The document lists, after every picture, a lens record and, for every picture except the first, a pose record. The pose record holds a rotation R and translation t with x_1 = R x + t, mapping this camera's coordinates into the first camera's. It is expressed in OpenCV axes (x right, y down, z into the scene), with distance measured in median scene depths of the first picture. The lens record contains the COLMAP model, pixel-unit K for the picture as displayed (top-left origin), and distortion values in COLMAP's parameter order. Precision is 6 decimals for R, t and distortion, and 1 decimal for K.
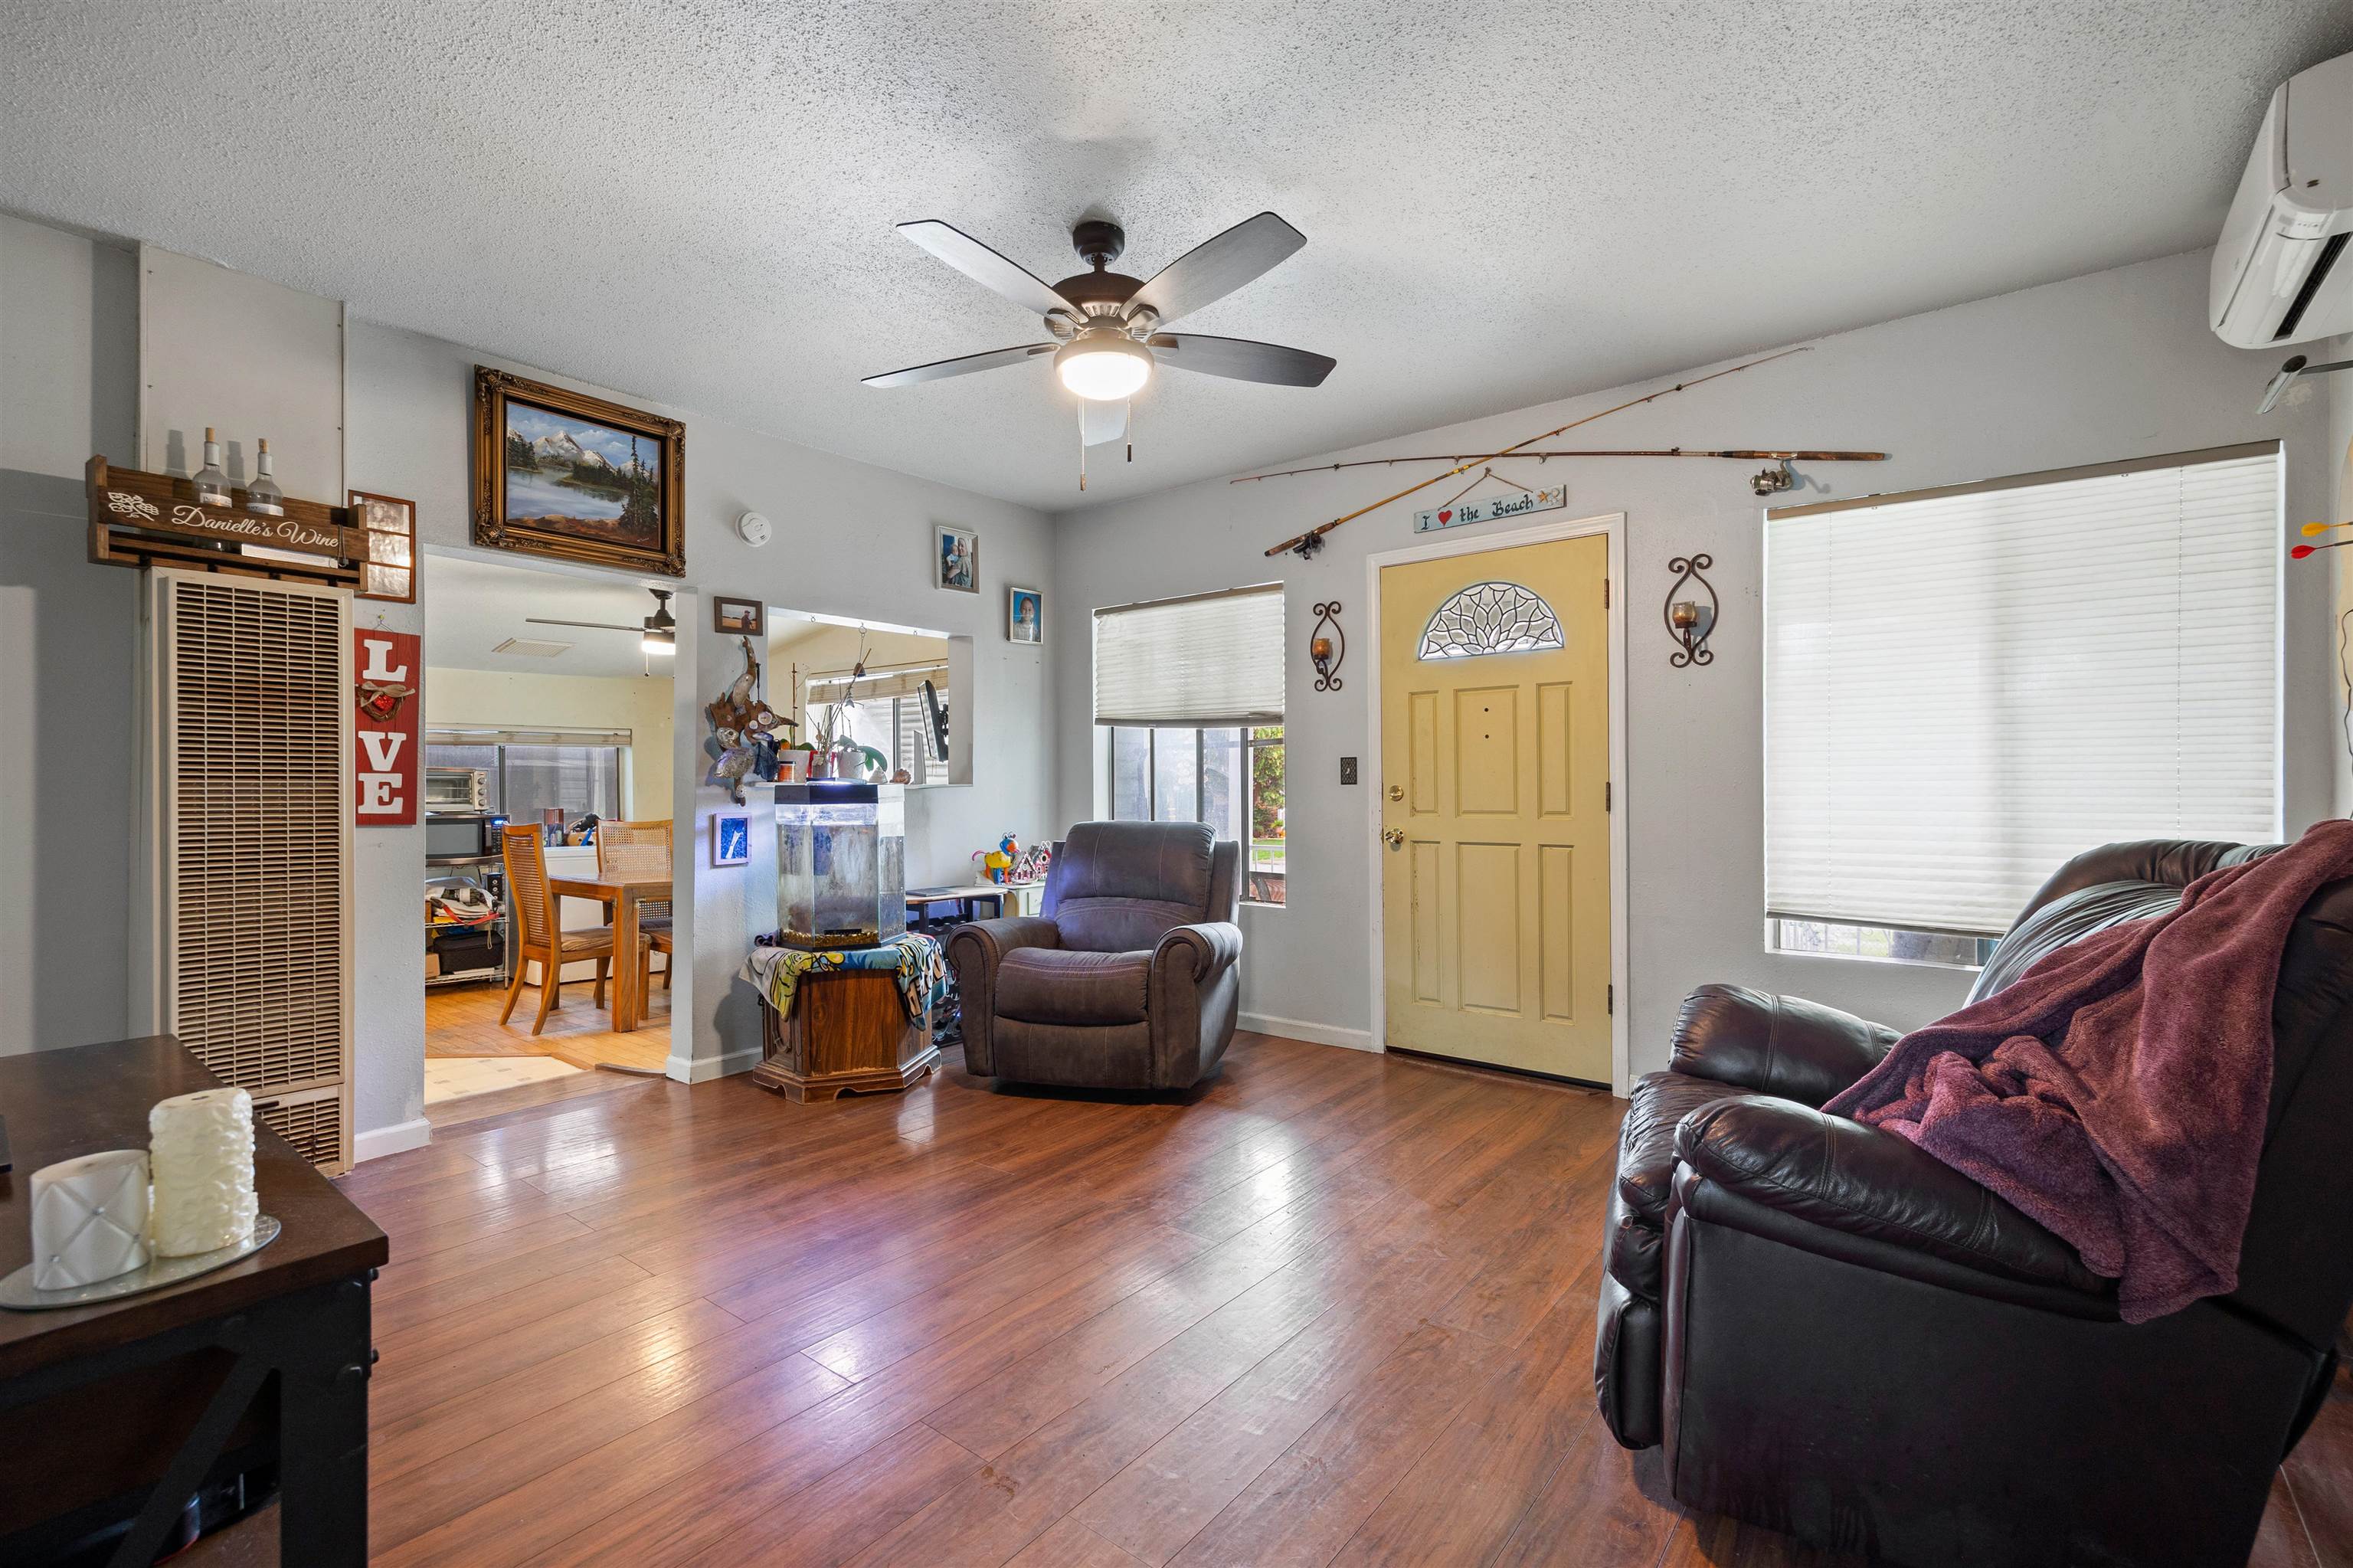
lens RADIAL K [[1056.0, 0, 1186.7], [0, 1056.0, 774.7], [0, 0, 1]] dist [0.002371, 0.000331]
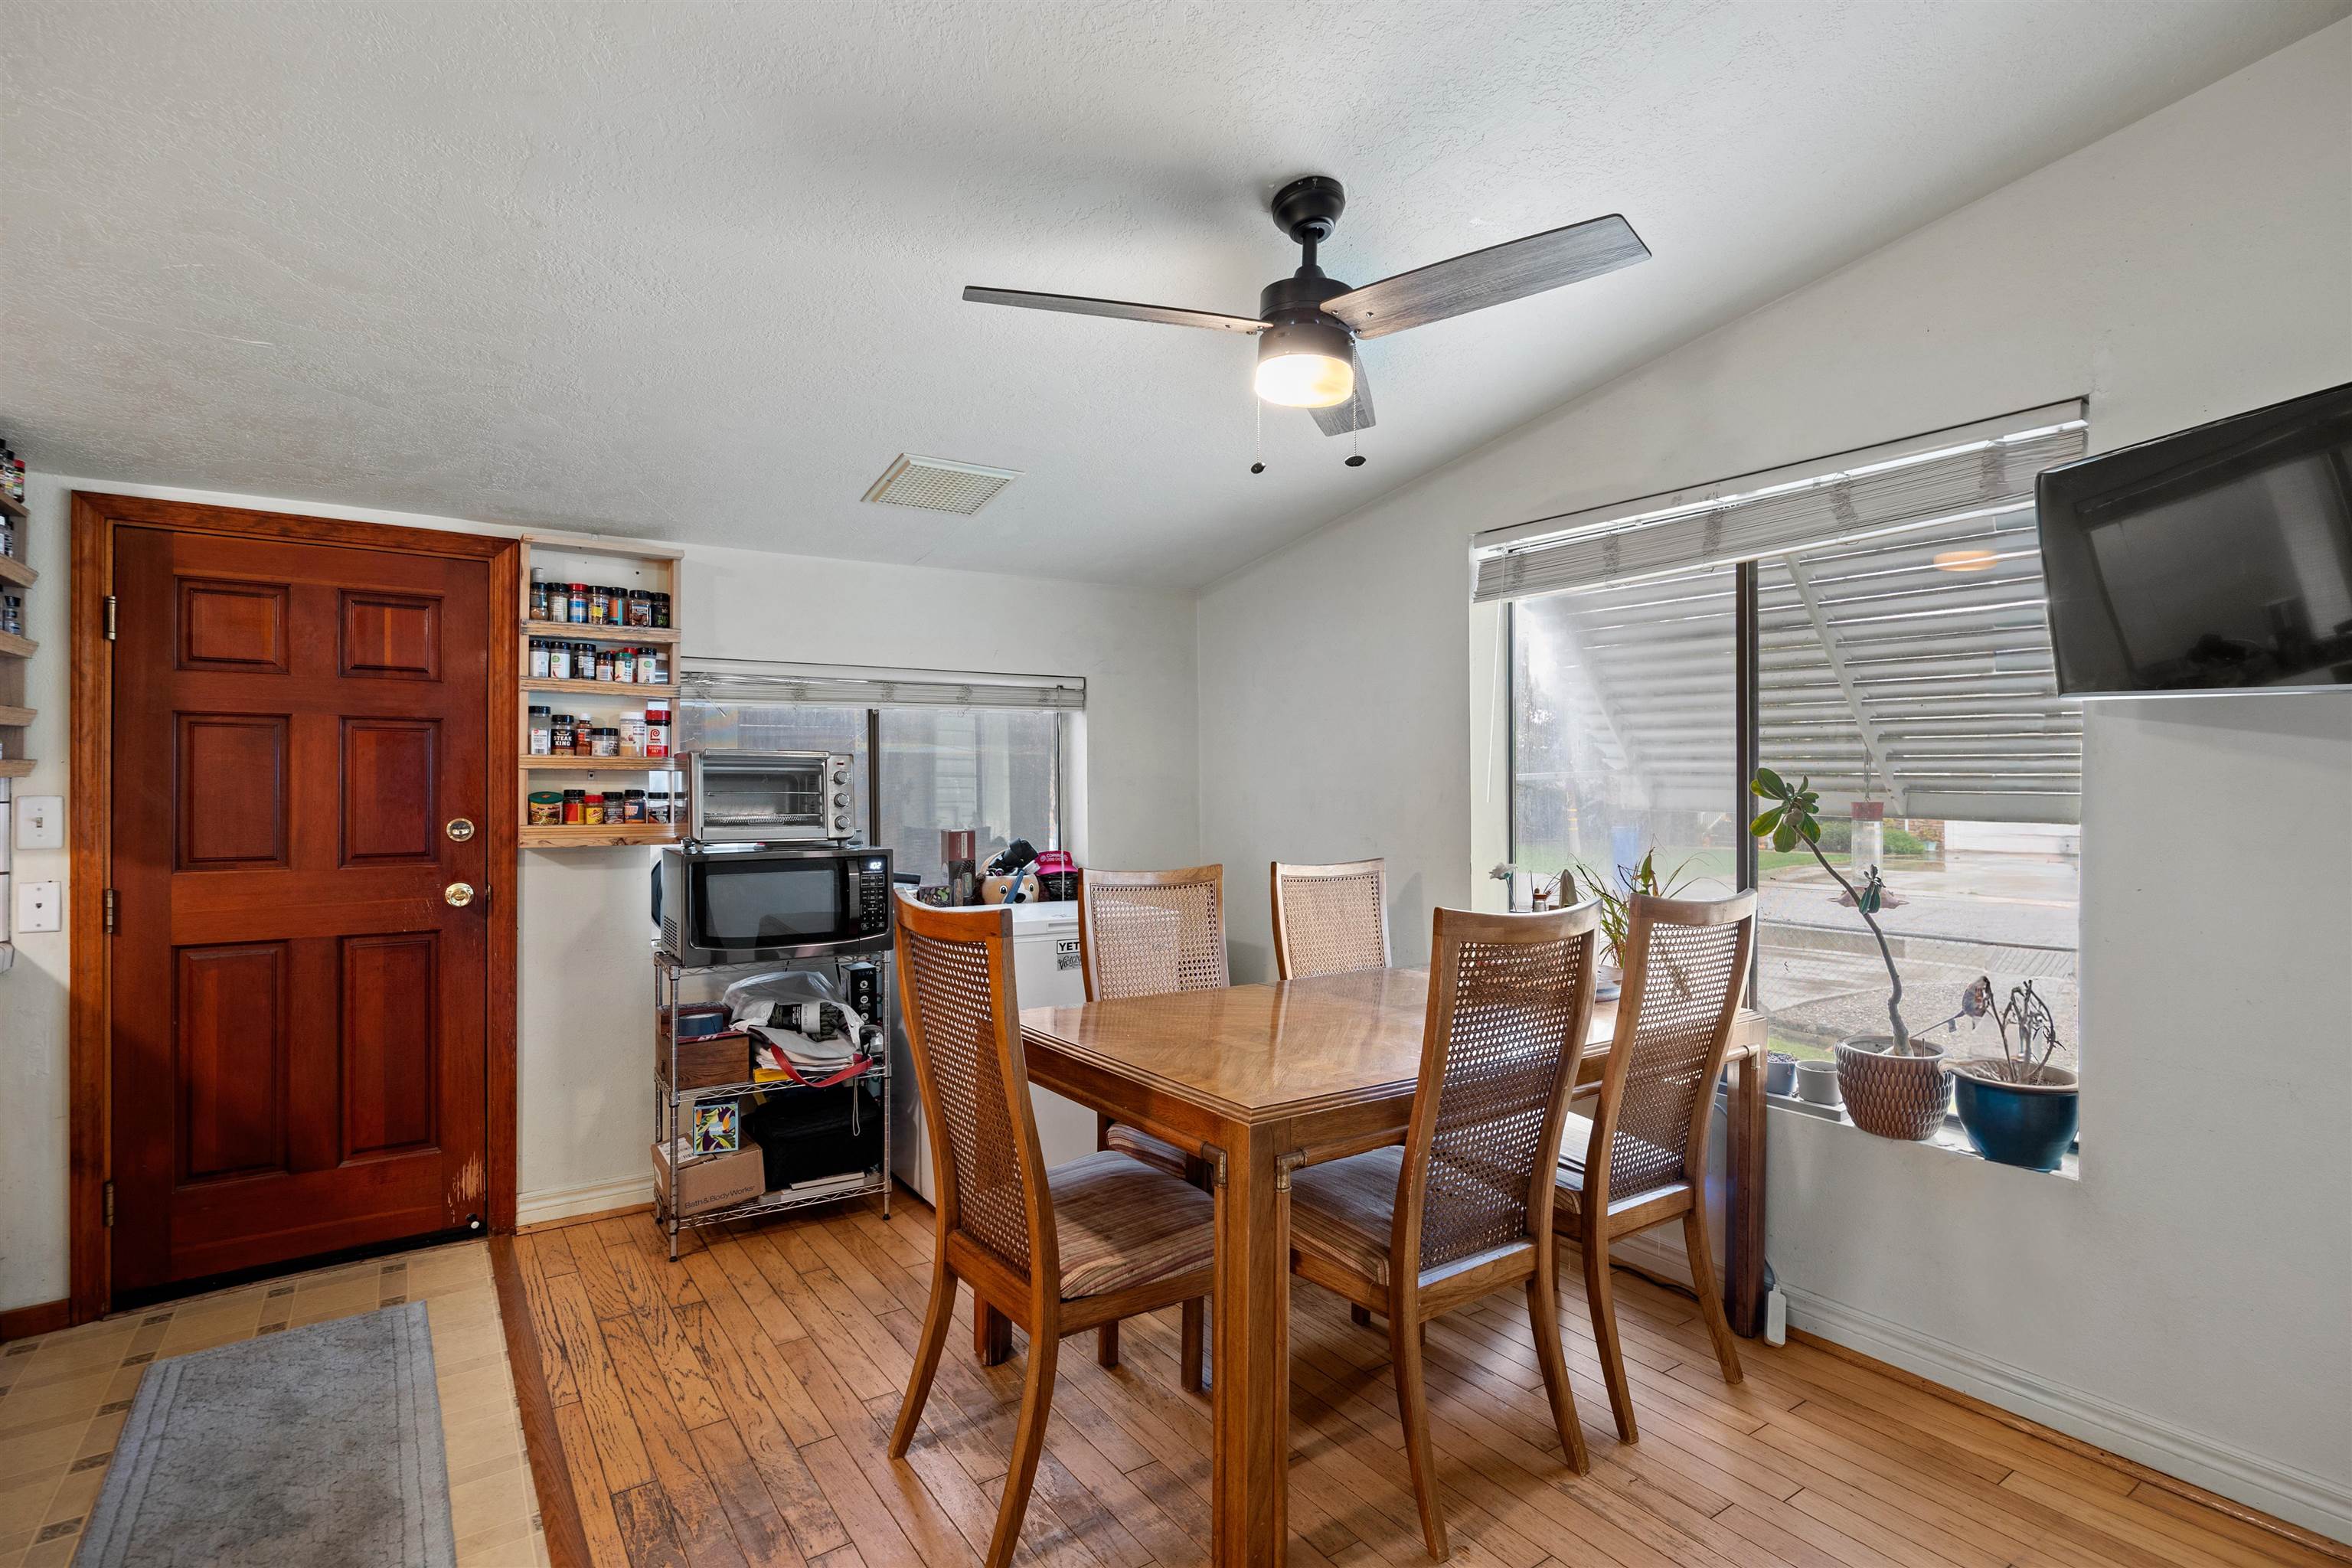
lens RADIAL K [[1170.5, 0, 1169.7], [0, 1170.5, 771.8], [0, 0, 1]] dist [0.001627, 0.000066]
pose [[0.952469, -0.003330, -0.304618, -0.365682], [0.003921, 0.999991, 0.001326, 0.003846], [0.304611, -0.002457, 0.952474, 0.544206]]
